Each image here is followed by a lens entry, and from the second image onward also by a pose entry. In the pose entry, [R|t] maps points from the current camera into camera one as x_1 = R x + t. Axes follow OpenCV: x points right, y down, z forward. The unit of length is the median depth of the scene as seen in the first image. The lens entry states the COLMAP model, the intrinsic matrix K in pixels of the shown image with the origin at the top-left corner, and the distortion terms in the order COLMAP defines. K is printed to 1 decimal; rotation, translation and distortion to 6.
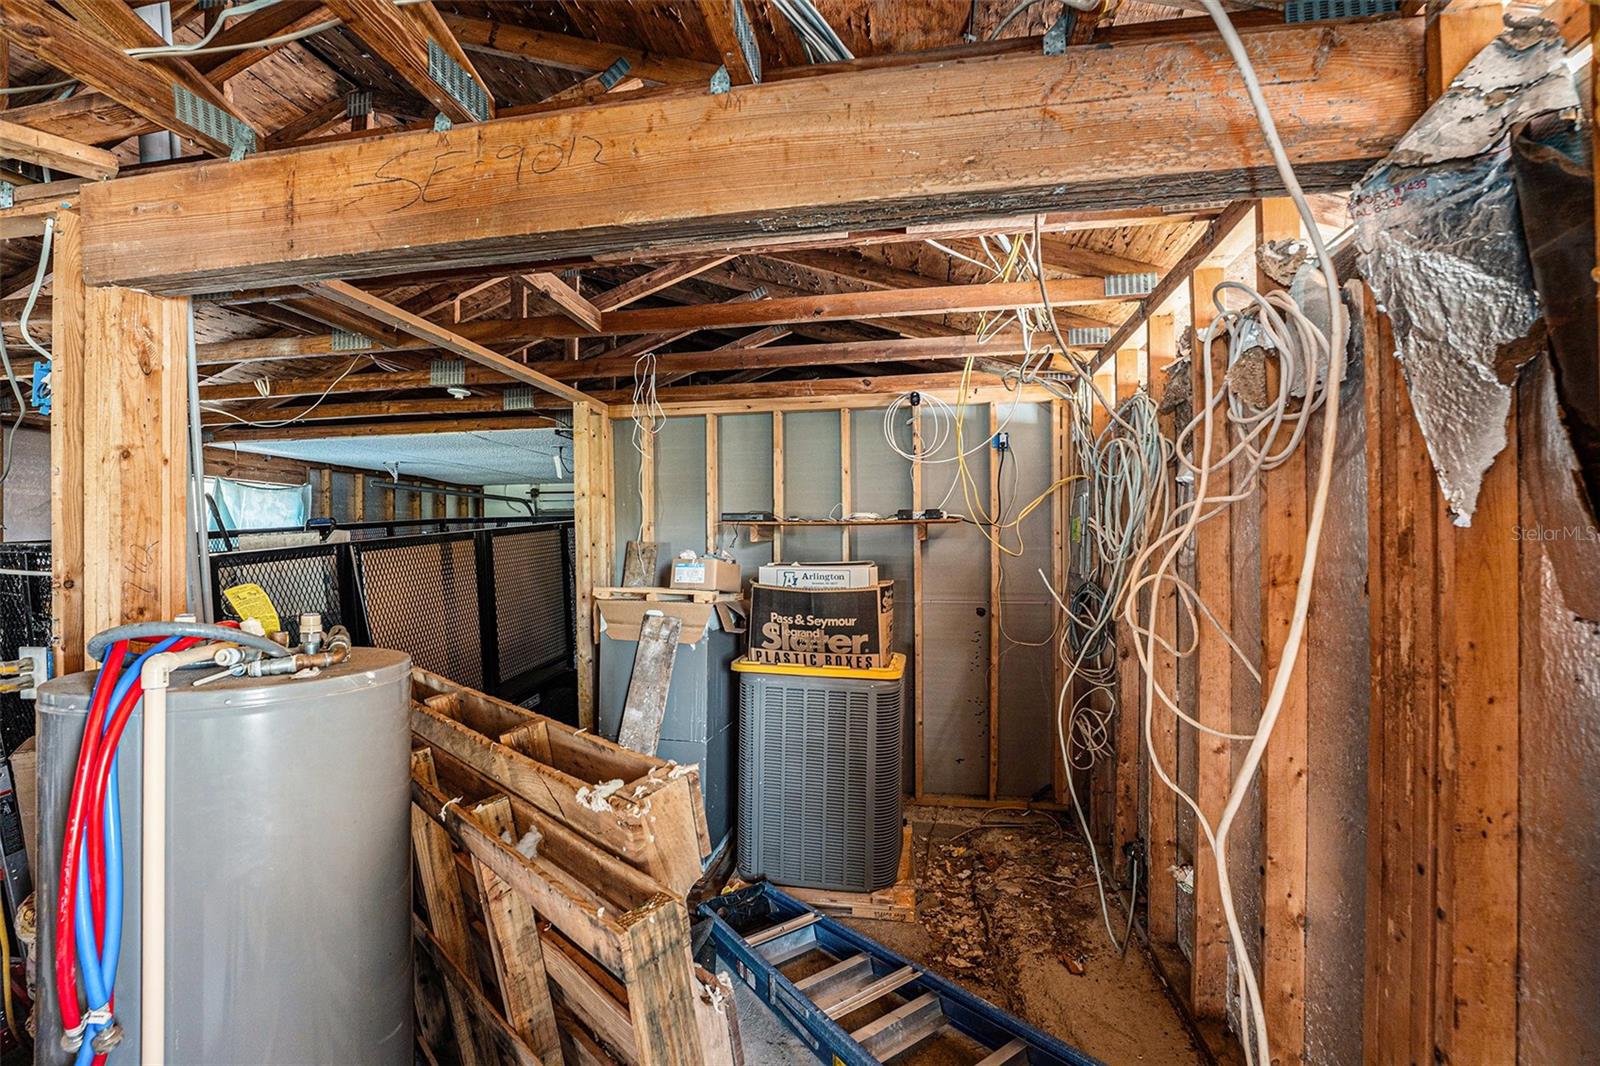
lens RADIAL K [[656.2, 0, 802.0], [0, 656.2, 540.1], [0, 0, 1]] dist [-0.022371, 0.001959]
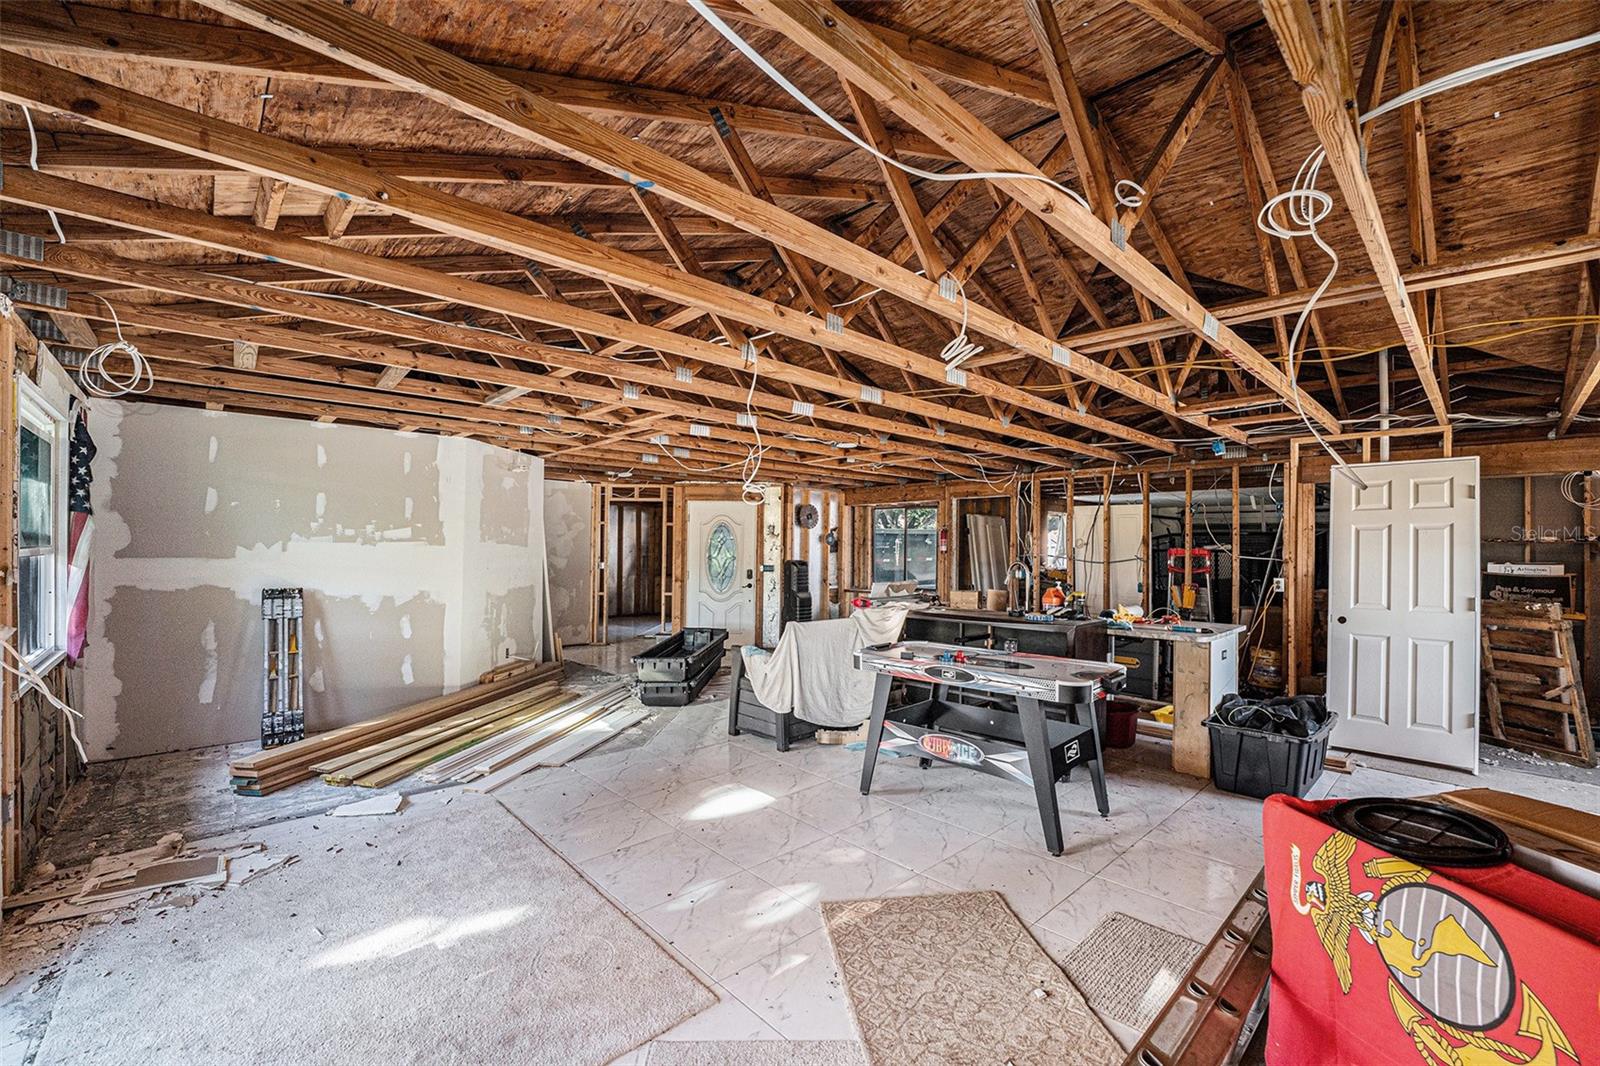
lens RADIAL K [[656.2, 0, 797.7], [0, 656.2, 542.9], [0, 0, 1]] dist [-0.022371, 0.001959]
pose [[0.798661, 0.003315, -0.601771, -0.475122], [-0.007476, 0.999962, -0.004415, -0.001882], [0.601734, 0.008025, 0.798656, -1.585386]]
